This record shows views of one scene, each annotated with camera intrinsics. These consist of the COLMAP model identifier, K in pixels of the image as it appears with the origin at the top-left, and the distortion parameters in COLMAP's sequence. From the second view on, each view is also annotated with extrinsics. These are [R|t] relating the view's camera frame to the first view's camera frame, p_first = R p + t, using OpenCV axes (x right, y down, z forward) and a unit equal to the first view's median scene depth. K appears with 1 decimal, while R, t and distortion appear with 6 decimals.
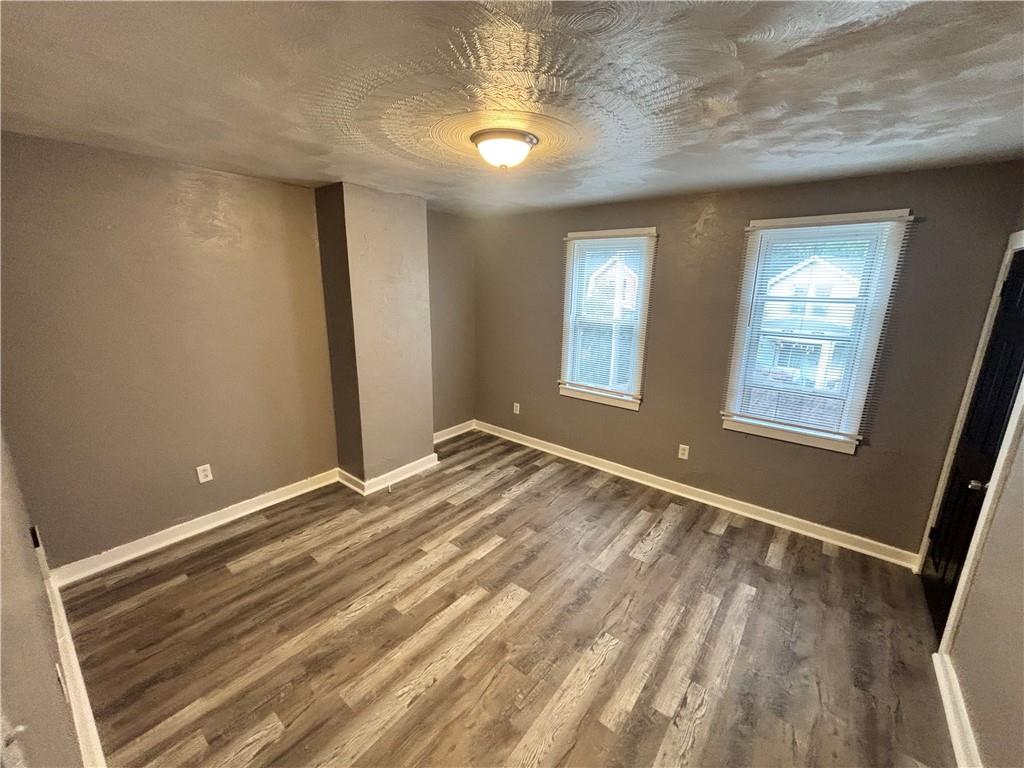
lens RADIAL K [[411.5, 0, 512.7], [0, 411.5, 383.9], [0, 0, 1]] dist [-0.000540, -0.000057]
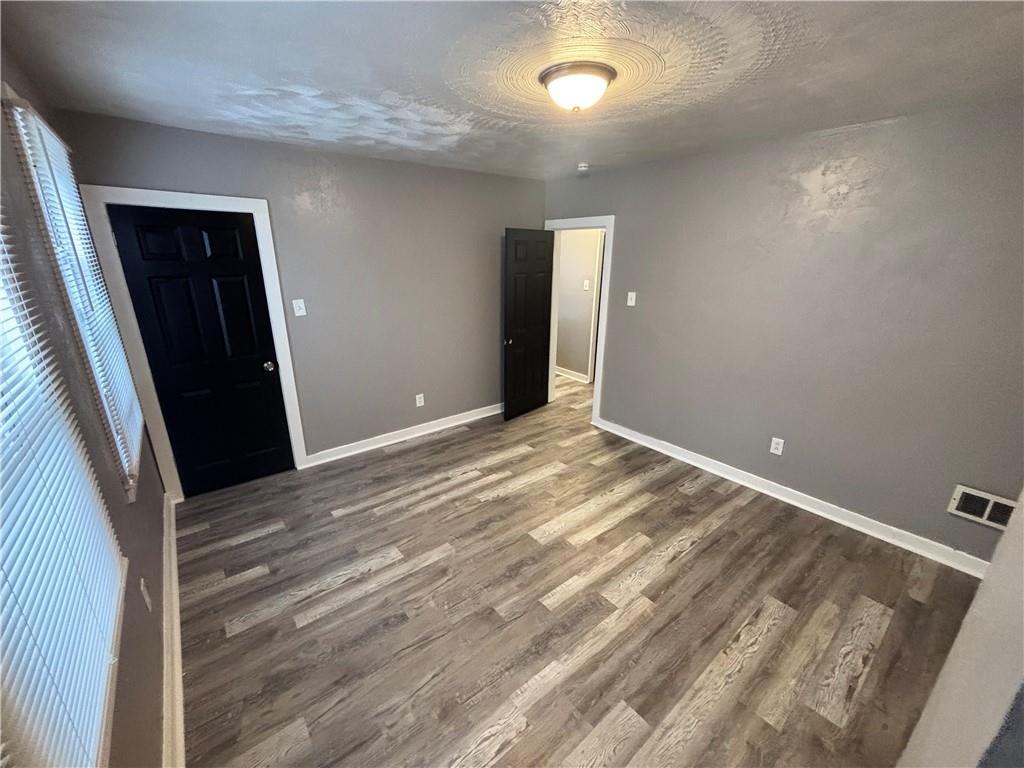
lens RADIAL K [[411.5, 0, 510.0], [0, 411.5, 384.8], [0, 0, 1]] dist [-0.000540, -0.000057]
pose [[-0.975056, -0.091842, 0.202068, -0.088668], [0.027242, 0.853977, 0.519597, -0.370679], [-0.220282, 0.512140, -0.830174, 1.589009]]
